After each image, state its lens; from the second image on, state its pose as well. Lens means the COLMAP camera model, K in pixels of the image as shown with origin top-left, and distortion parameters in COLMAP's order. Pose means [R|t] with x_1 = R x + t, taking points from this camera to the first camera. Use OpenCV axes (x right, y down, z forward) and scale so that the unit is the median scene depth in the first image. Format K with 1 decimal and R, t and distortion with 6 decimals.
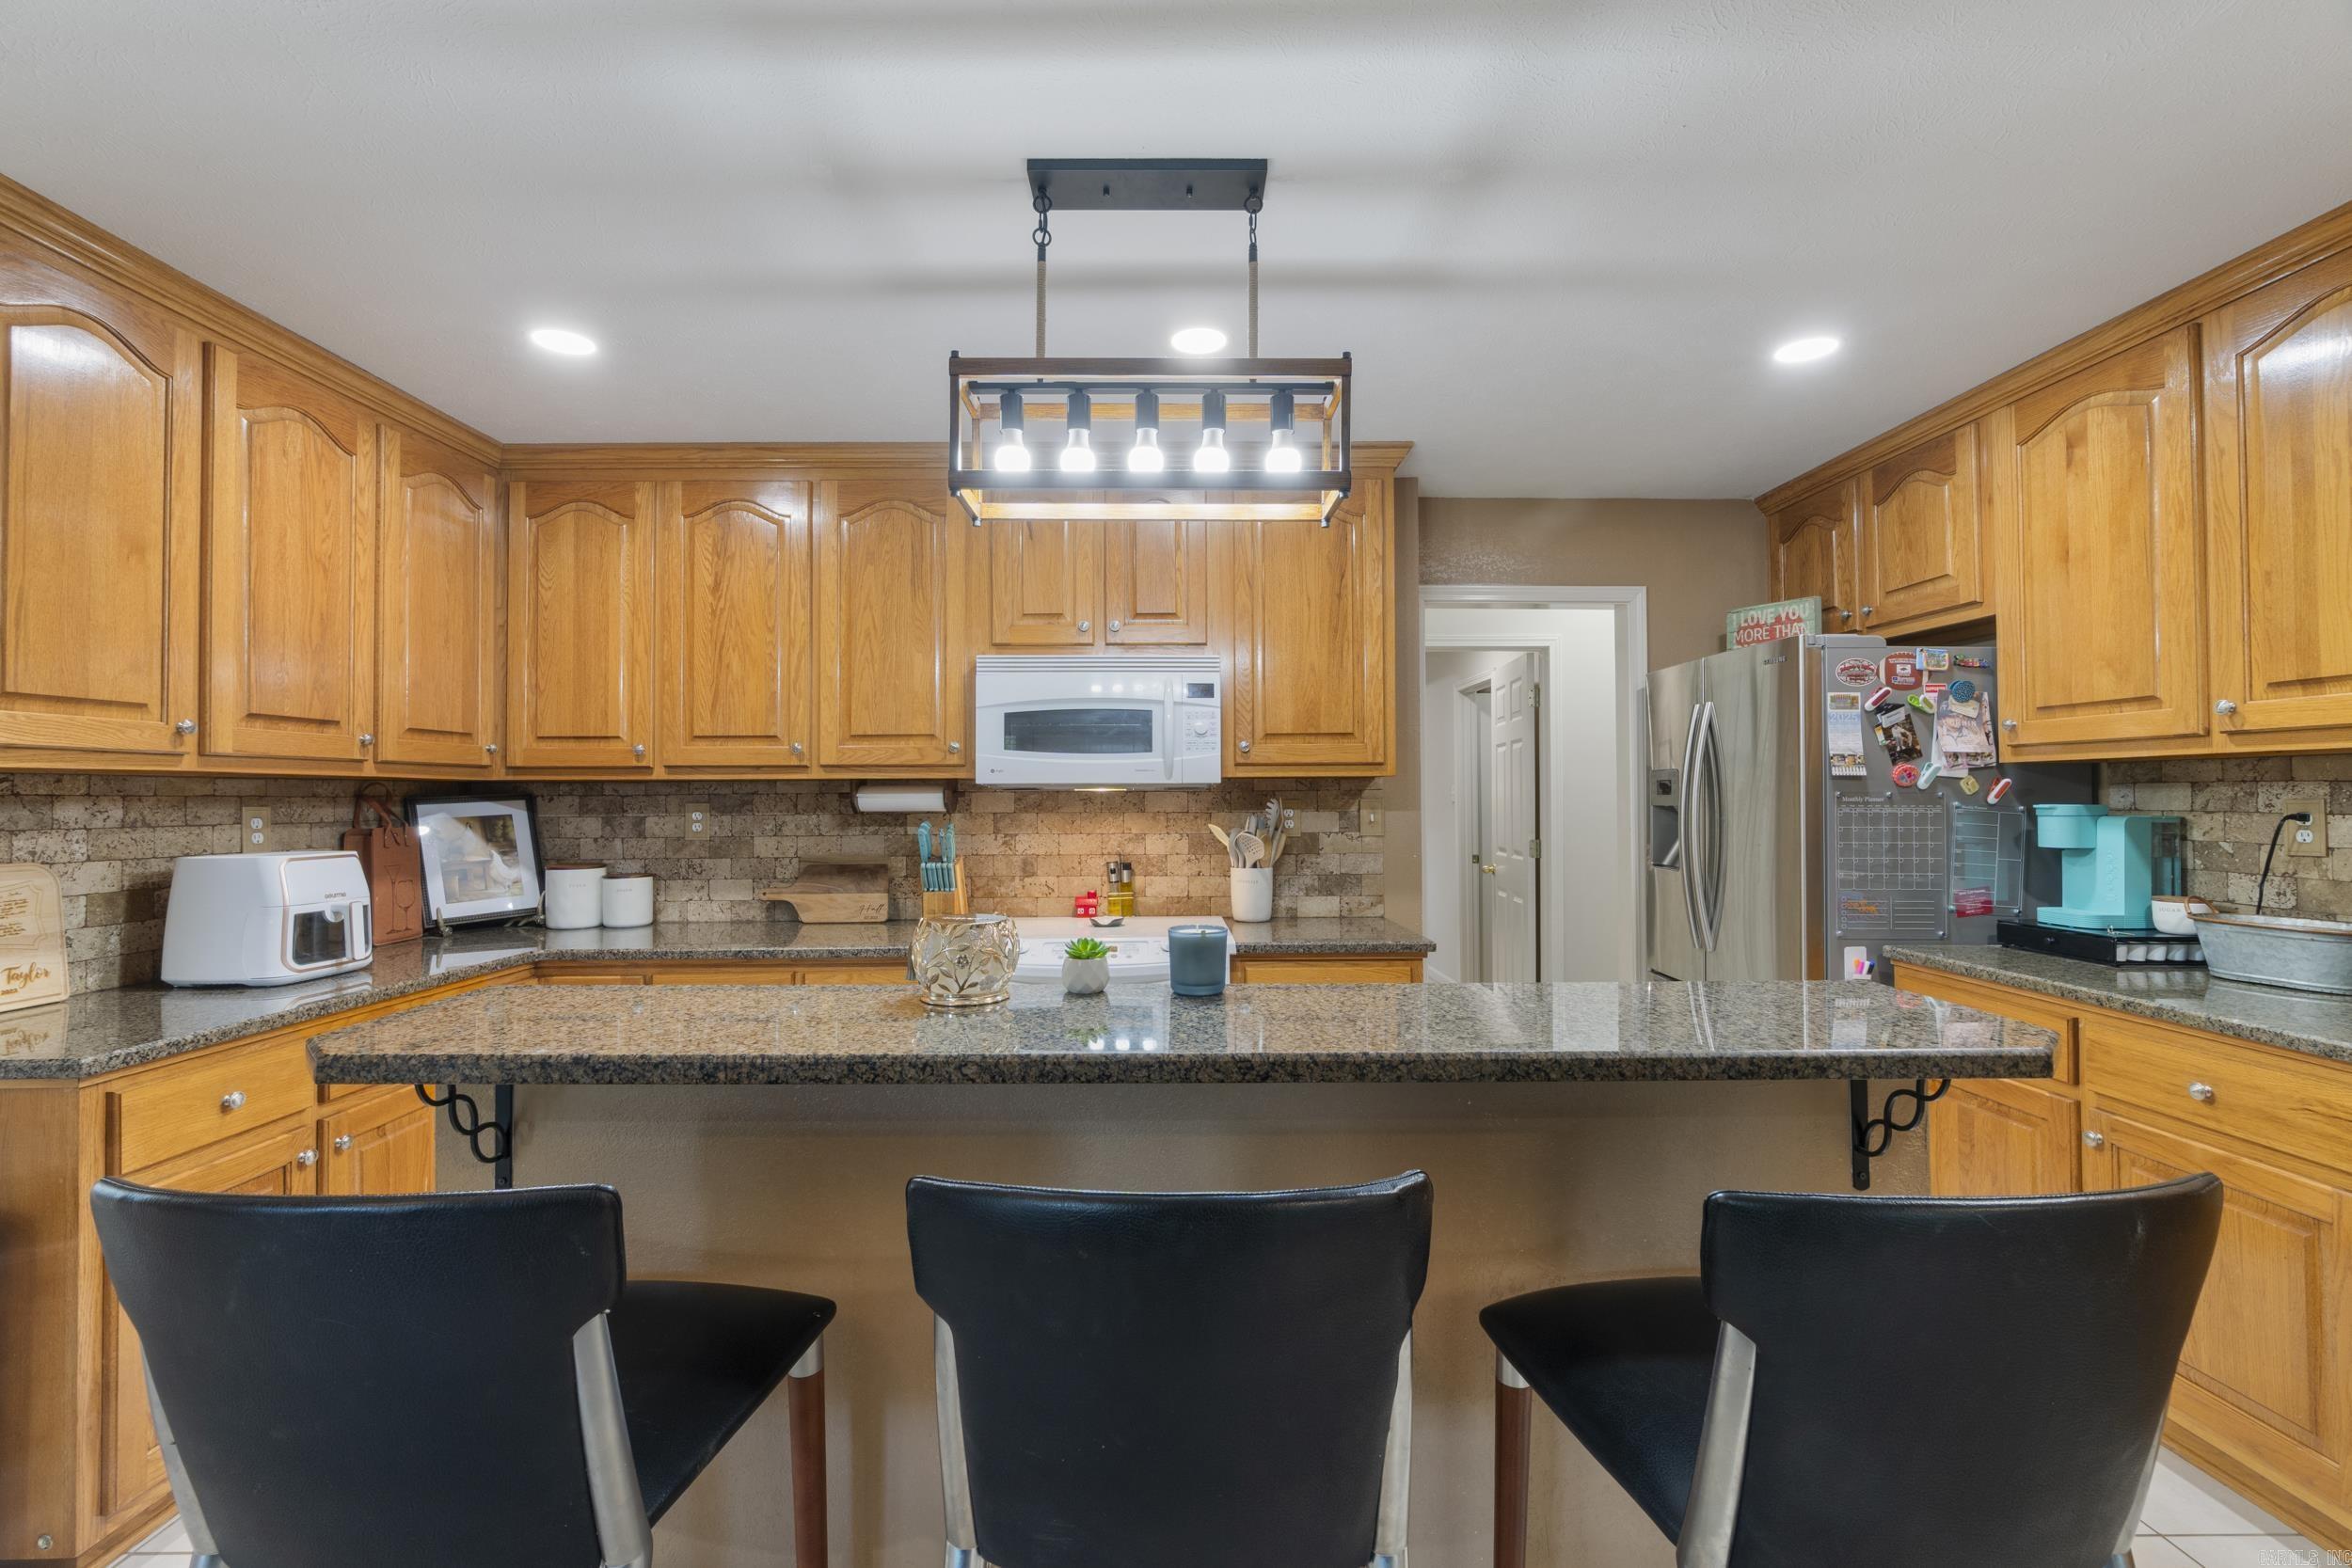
lens RADIAL K [[1029.8, 0, 1165.3], [0, 1029.8, 776.8], [0, 0, 1]] dist [-0.001970, -0.000333]
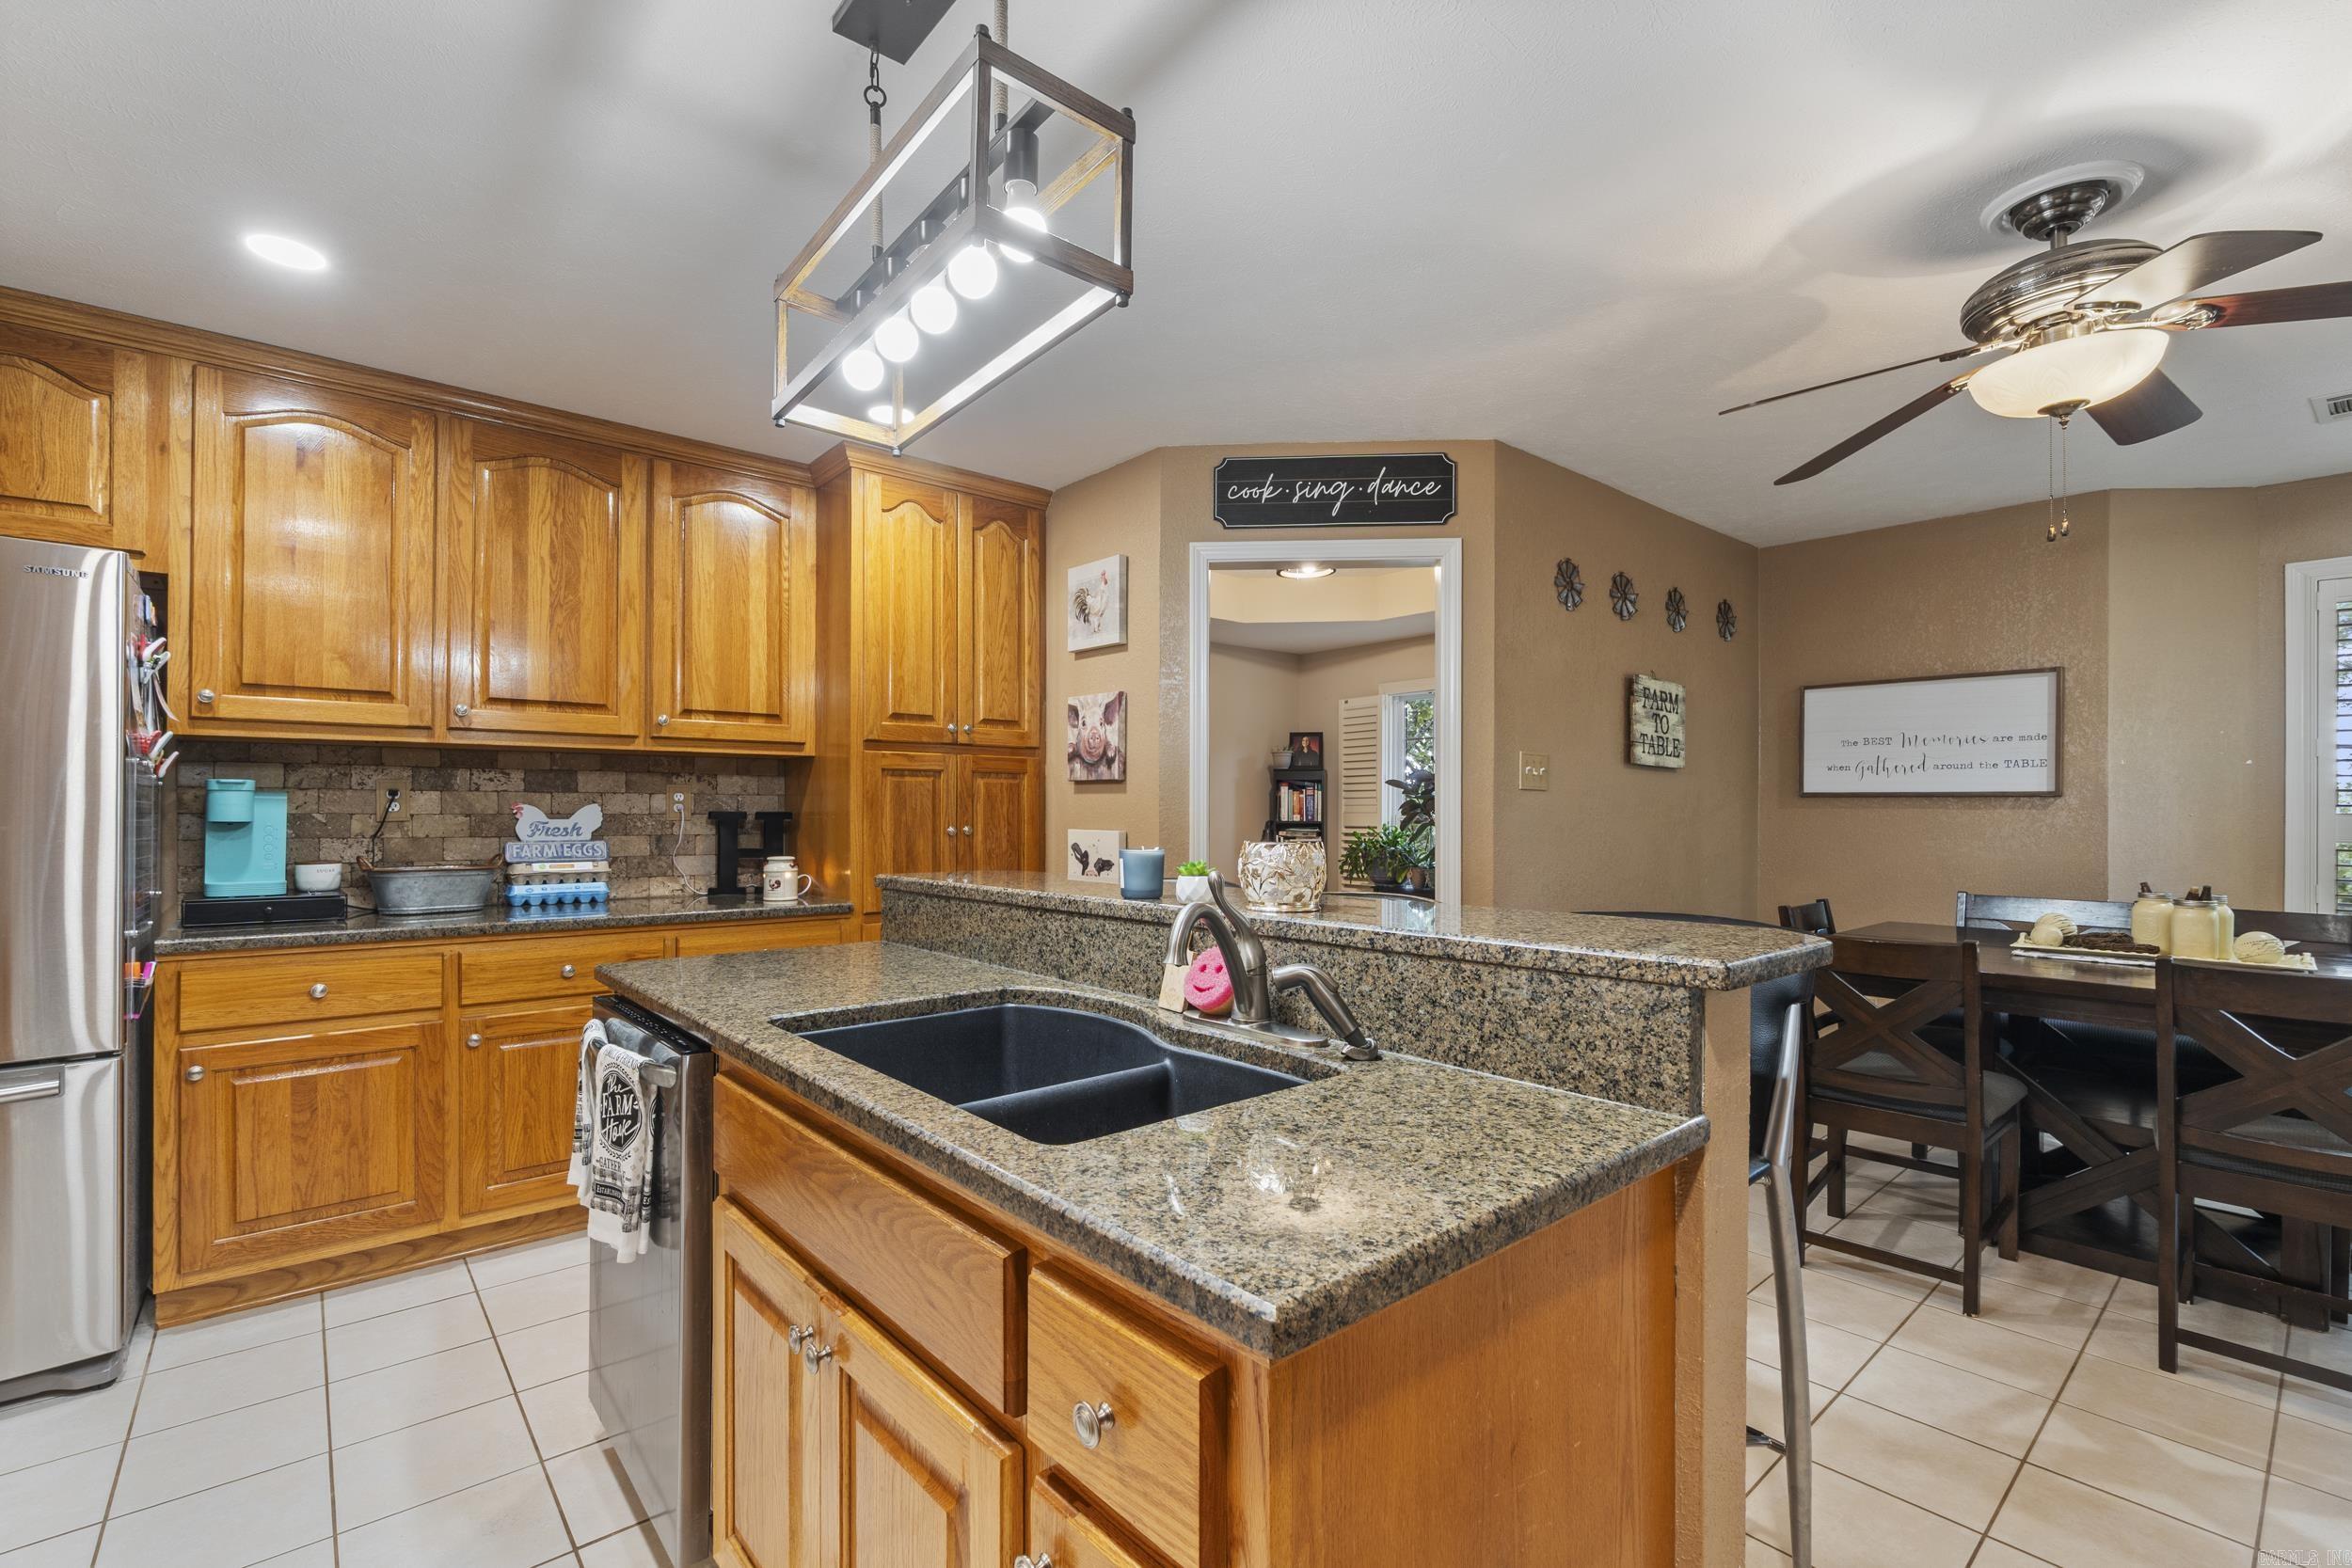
lens RADIAL K [[1029.8, 0, 1166.6], [0, 1029.8, 815.2], [0, 0, 1]] dist [-0.001970, -0.000333]
pose [[-0.648020, 0.000504, 0.761623, -0.420801], [-0.012552, 0.999857, -0.011341, 0.051029], [-0.761520, -0.016909, -0.647921, 0.784235]]
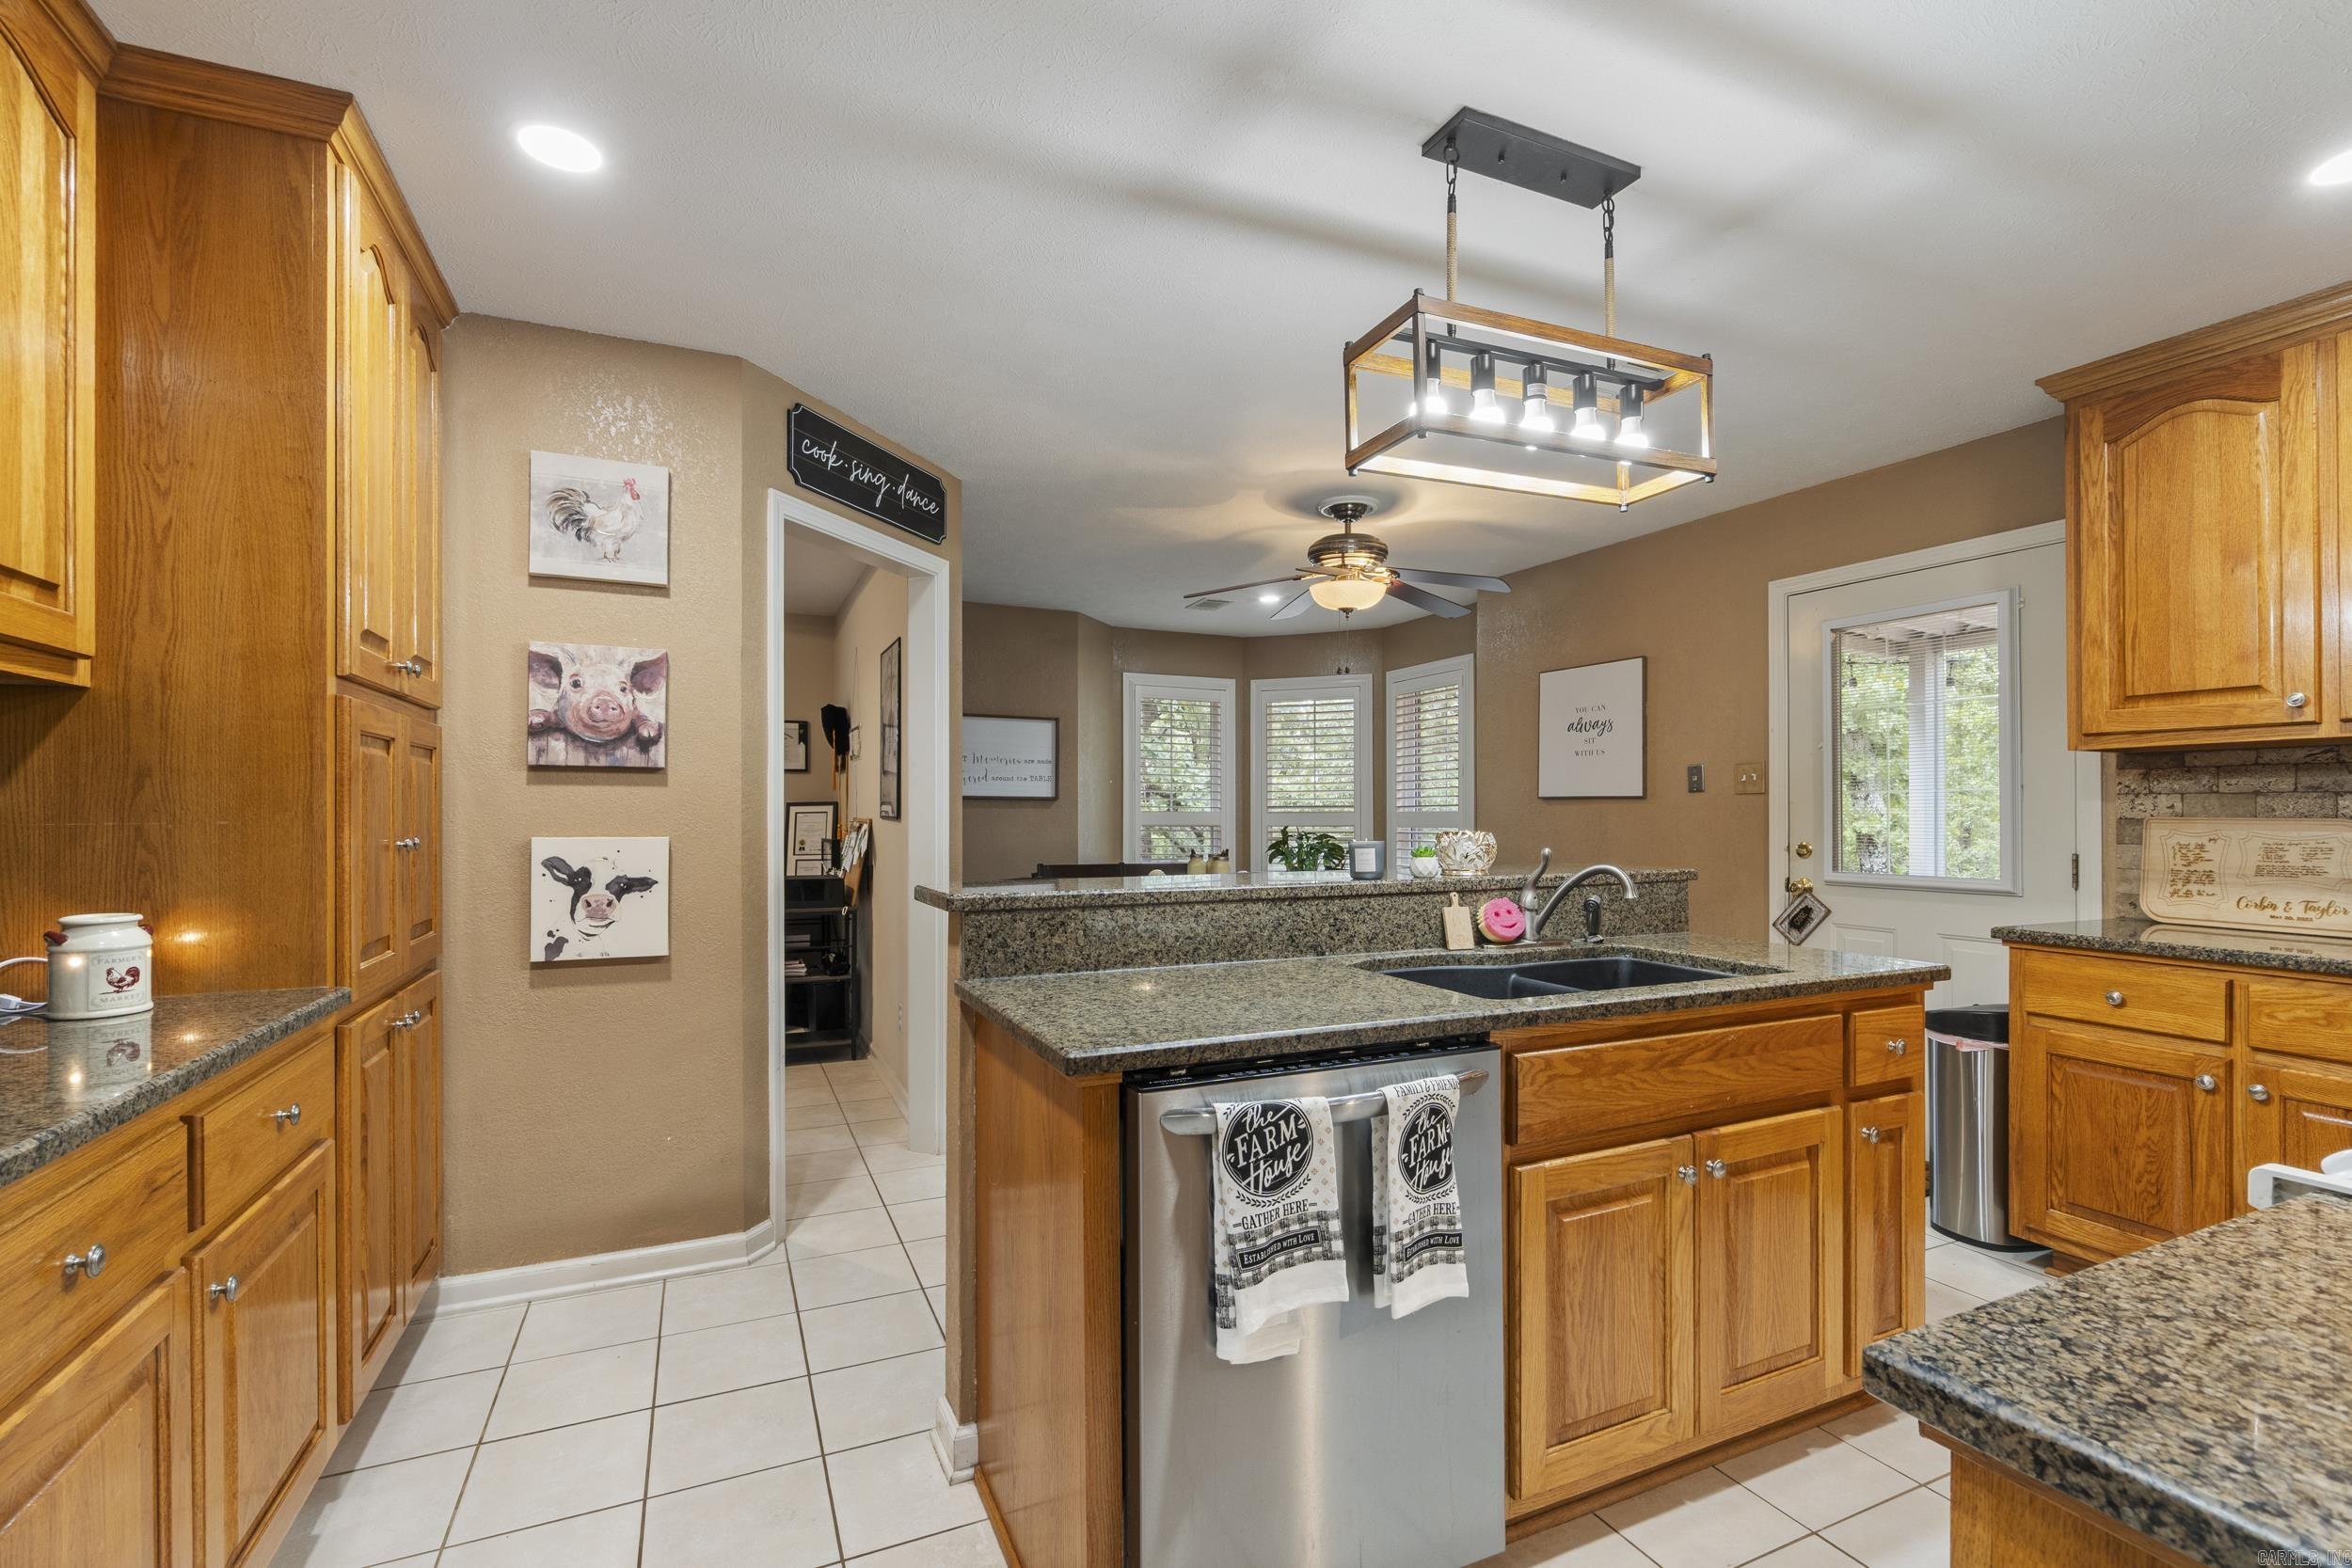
lens RADIAL K [[1029.8, 0, 1183.9], [0, 1029.8, 801.4], [0, 0, 1]] dist [-0.001970, -0.000333]
pose [[-0.910641, 0.000008, -0.413199, 0.422420], [0.011080, 0.999641, -0.024401, 0.052227], [0.413050, -0.026799, -0.910314, 1.029828]]
